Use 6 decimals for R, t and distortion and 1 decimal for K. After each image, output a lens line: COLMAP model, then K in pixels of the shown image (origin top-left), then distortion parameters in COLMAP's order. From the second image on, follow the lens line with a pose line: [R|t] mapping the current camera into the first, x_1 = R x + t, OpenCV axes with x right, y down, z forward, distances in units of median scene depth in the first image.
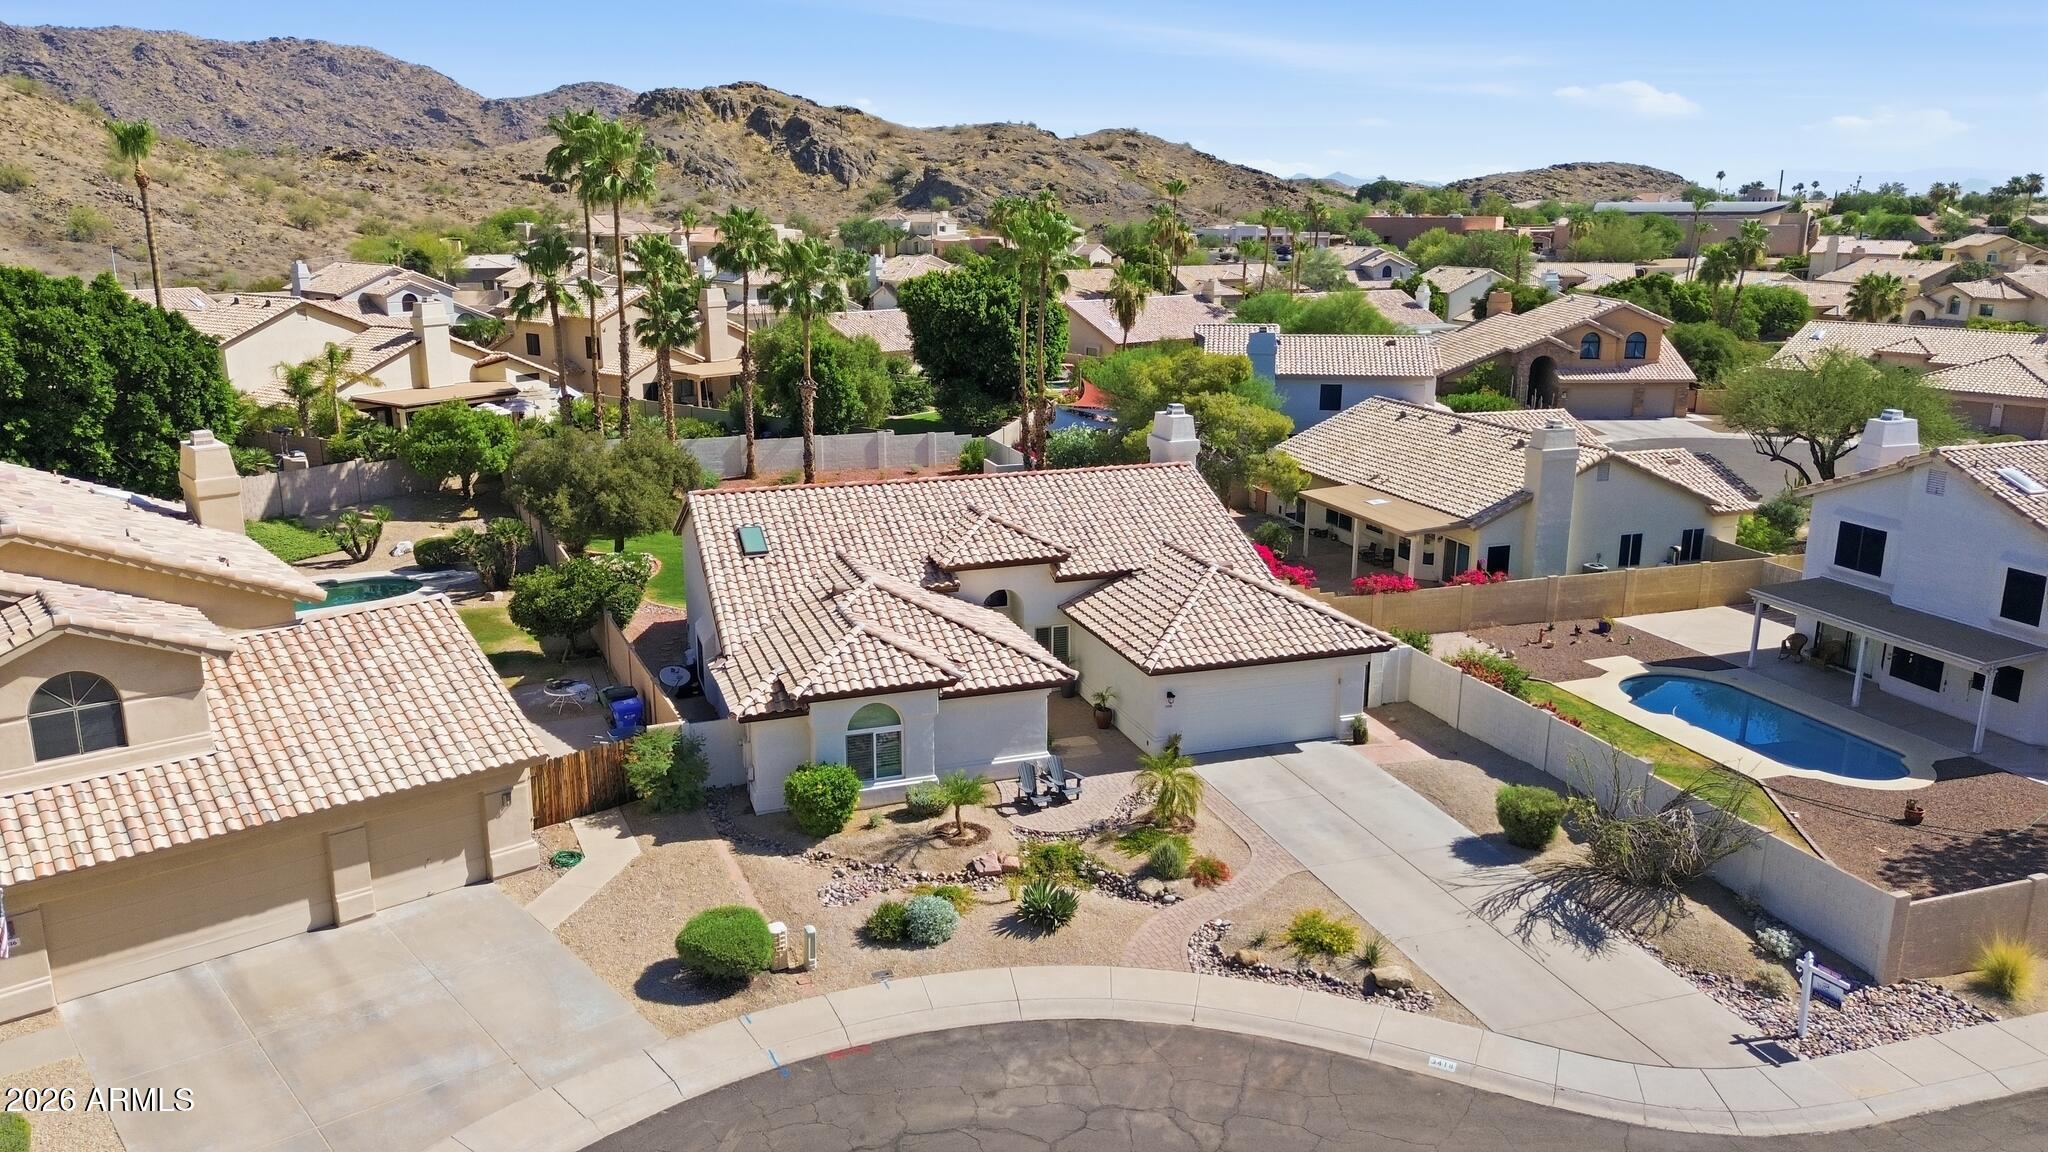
lens RADIAL K [[1443.2, 0, 1022.4], [0, 1443.2, 579.0], [0, 0, 1]] dist [0.062087, -0.052824]
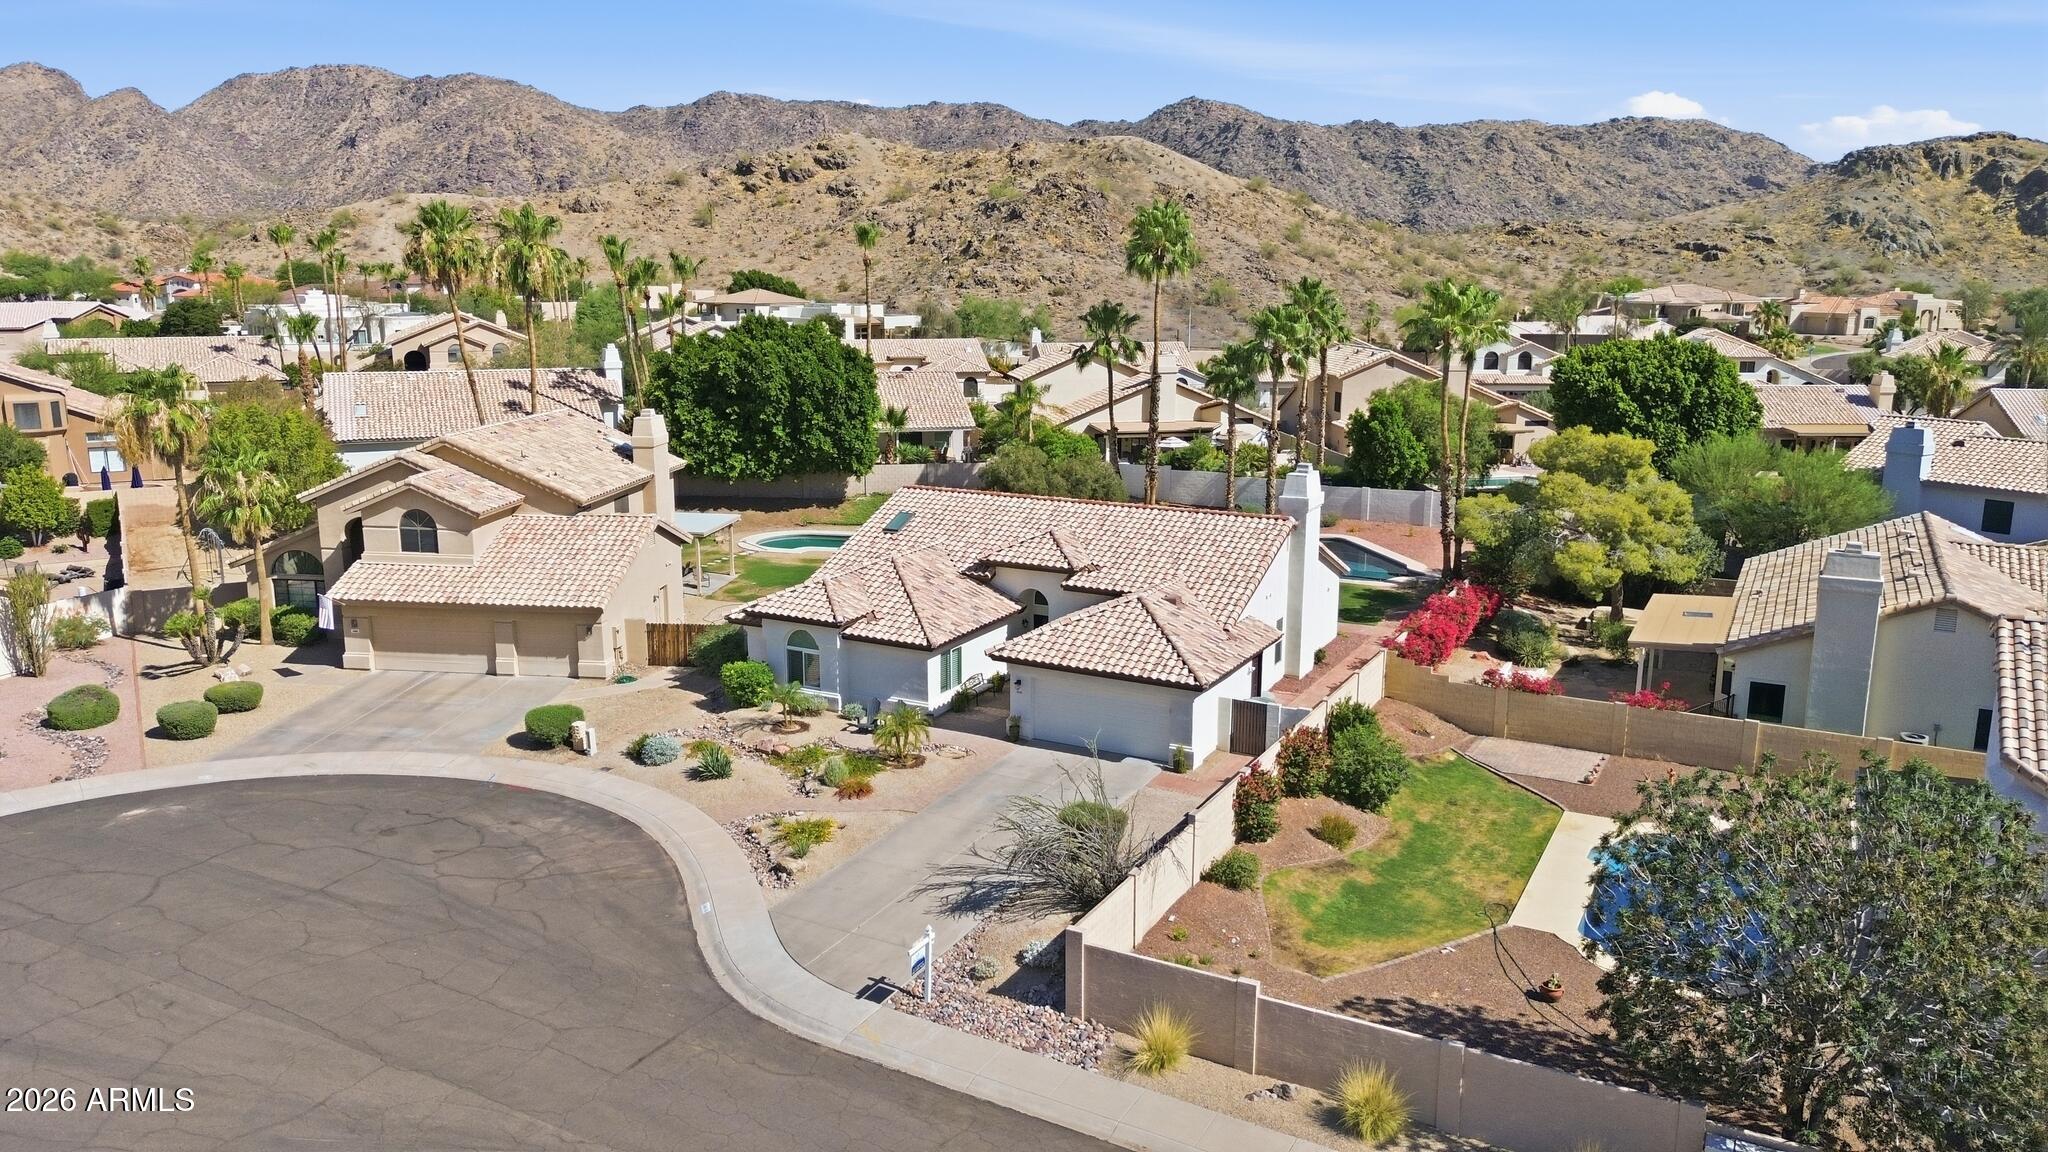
lens RADIAL K [[1443.2, 0, 1035.1], [0, 1443.2, 581.0], [0, 0, 1]] dist [0.062087, -0.052824]
pose [[0.681023, 0.155554, -0.715549, 0.754438], [-0.186334, 0.981823, 0.036096, -0.038612], [0.708158, 0.108749, 0.697629, 0.127052]]
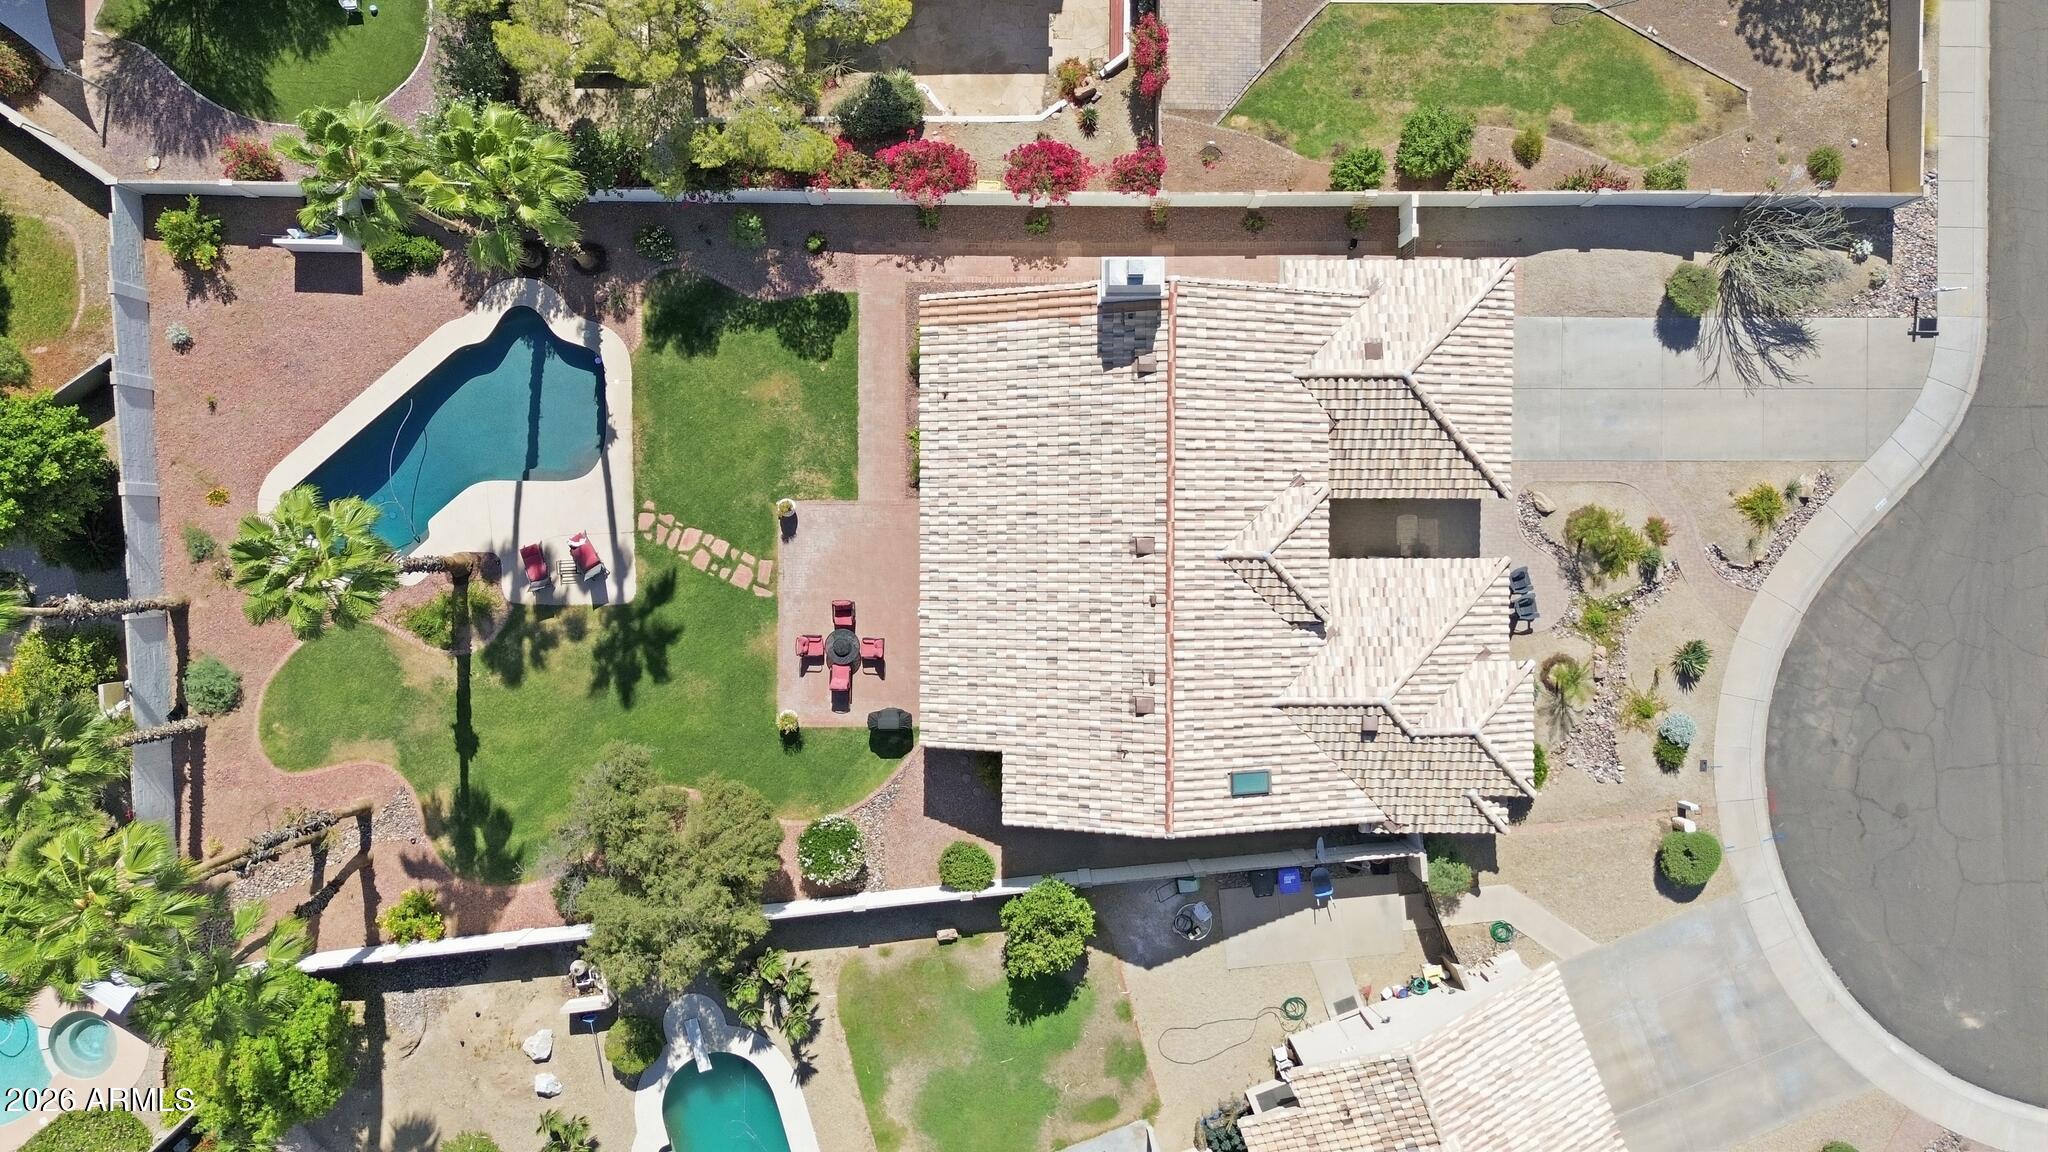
lens RADIAL K [[1443.2, 0, 1023.7], [0, 1443.2, 571.8], [0, 0, 1]] dist [0.062087, -0.052824]
pose [[0.327982, -0.944154, -0.031632, -0.051405], [0.240500, 0.051071, 0.969305, -0.935438], [-0.913558, -0.325522, 0.243819, 0.807959]]
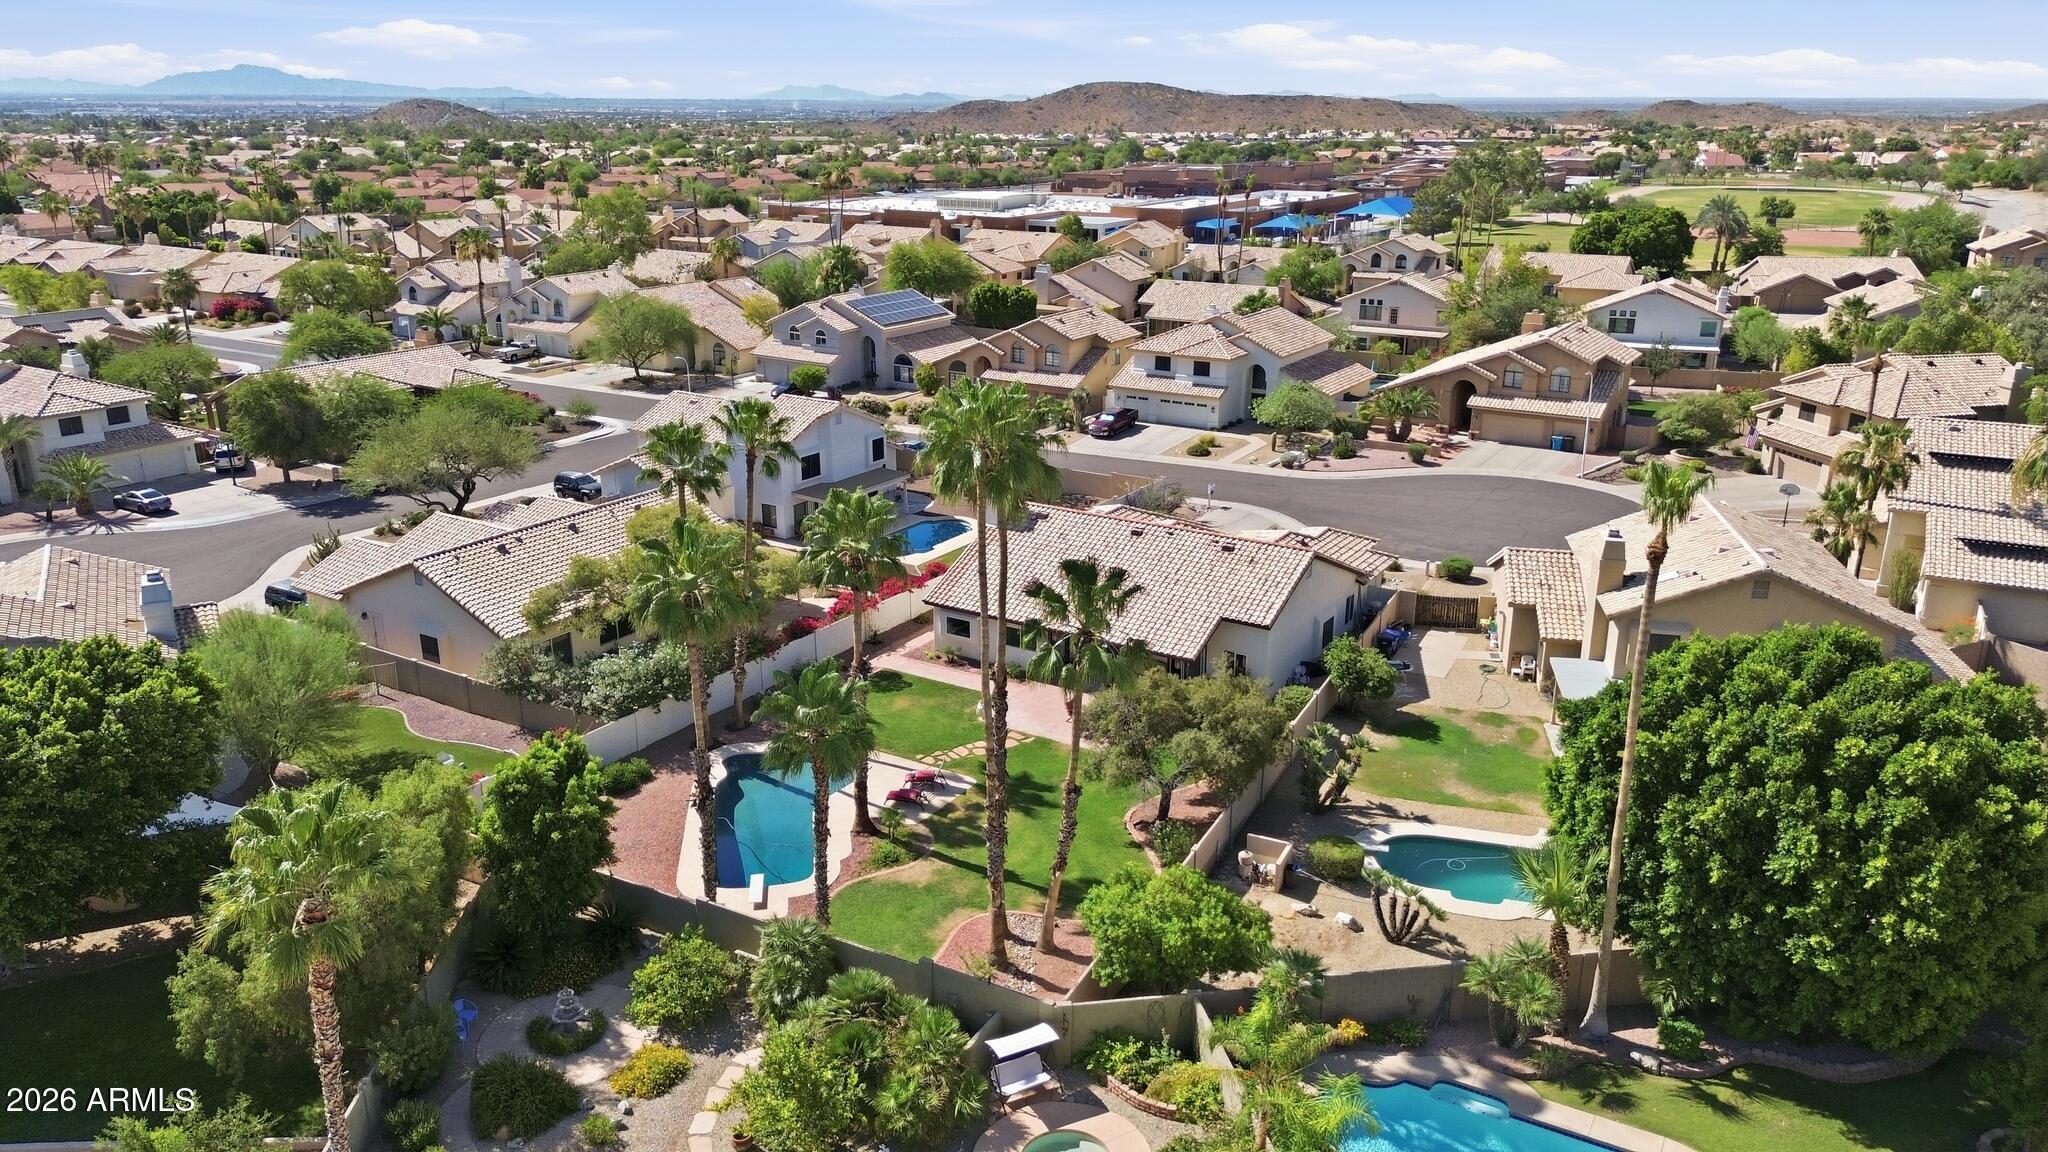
lens RADIAL K [[1443.2, 0, 1037.9], [0, 1443.2, 575.9], [0, 0, 1]] dist [0.062087, -0.052824]
pose [[-0.632403, -0.246493, 0.734376, -1.038579], [0.195540, 0.866525, 0.459237, -0.703970], [-0.749553, 0.434023, -0.499794, 1.768623]]
